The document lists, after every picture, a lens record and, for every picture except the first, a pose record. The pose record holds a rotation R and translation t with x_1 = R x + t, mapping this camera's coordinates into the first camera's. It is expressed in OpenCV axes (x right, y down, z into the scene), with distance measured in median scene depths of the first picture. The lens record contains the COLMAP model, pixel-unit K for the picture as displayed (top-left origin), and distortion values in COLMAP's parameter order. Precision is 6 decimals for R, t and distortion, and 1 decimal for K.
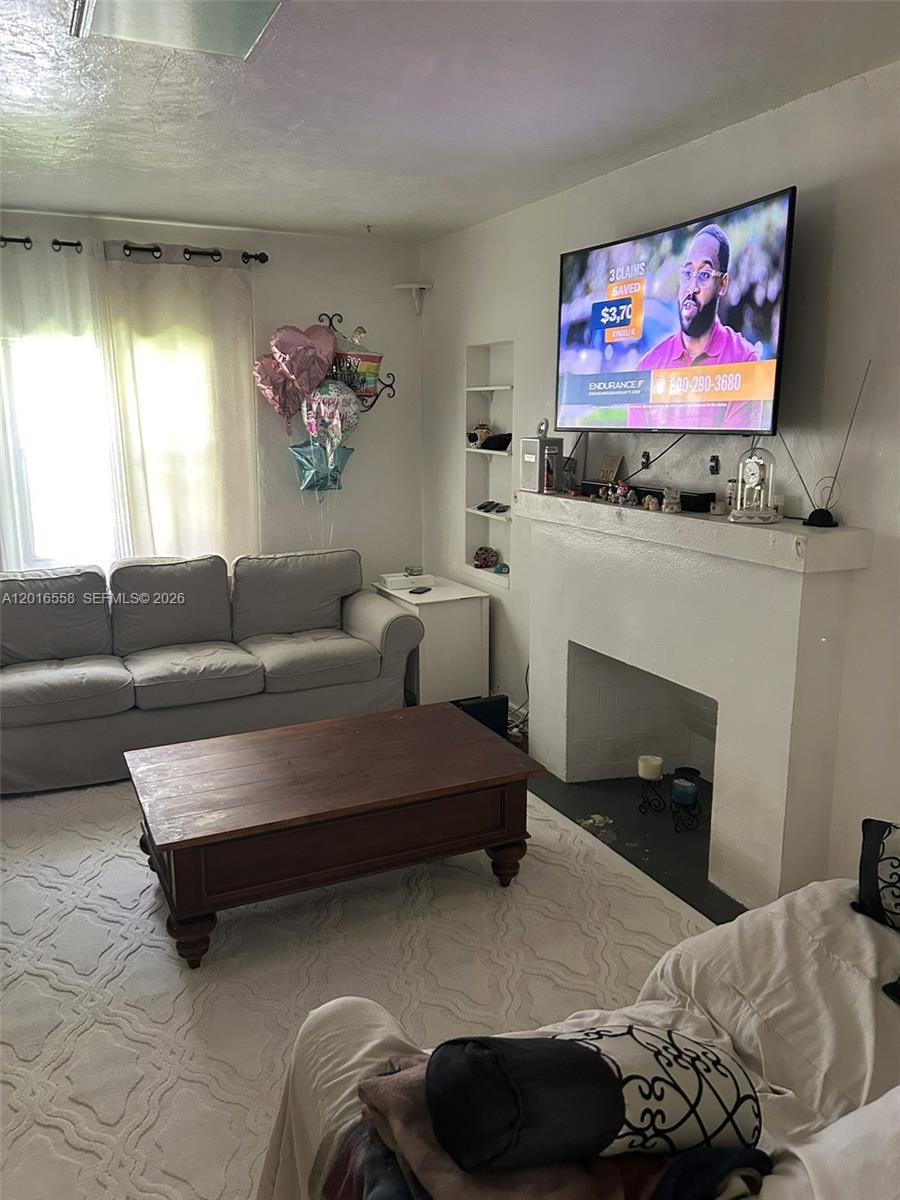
lens RADIAL K [[902.6, 0, 450.0], [0, 902.6, 600.0], [0, 0, 1]] dist [0.033383, -0.050923]
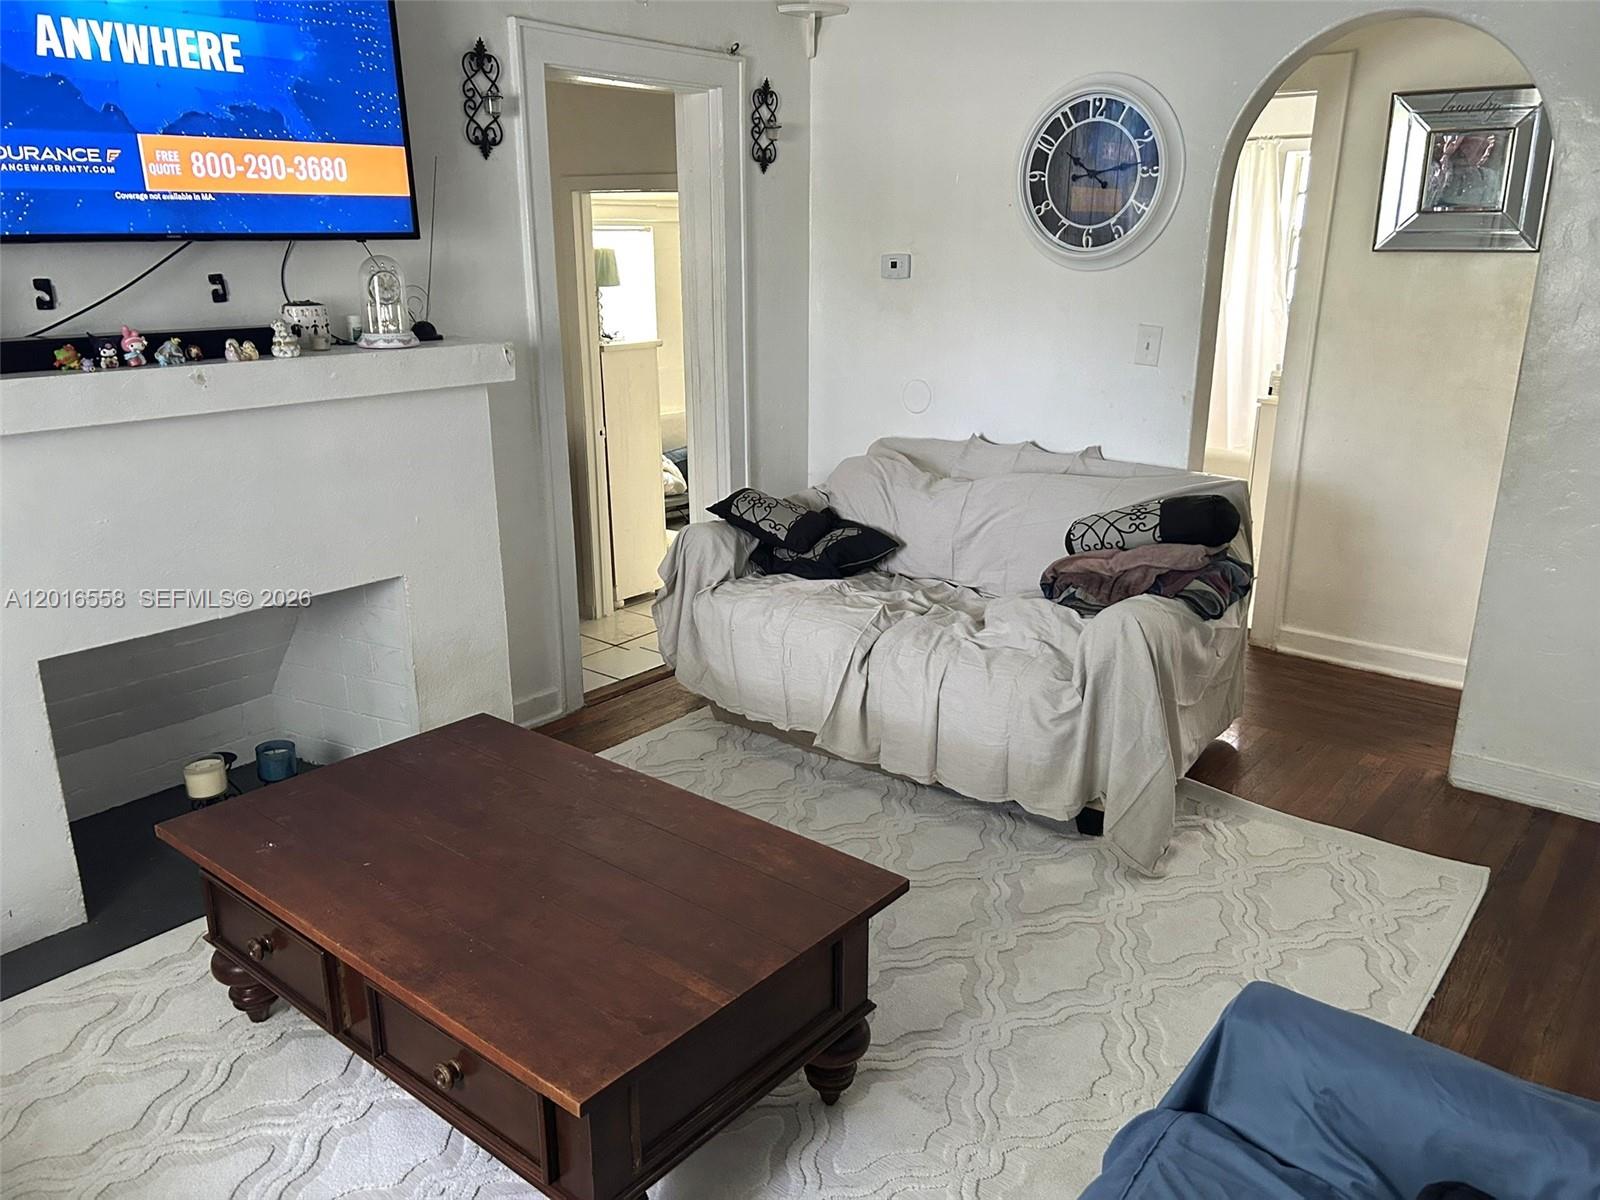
lens RADIAL K [[1203.5, 0, 800.0], [0, 1203.5, 600.0], [0, 0, 1]] dist [0.033383, -0.050923]
pose [[-0.429900, -0.259672, 0.864729, -0.999265], [0.179605, 0.914013, 0.363762, -0.248056], [-0.884832, 0.311691, -0.346296, 1.323196]]
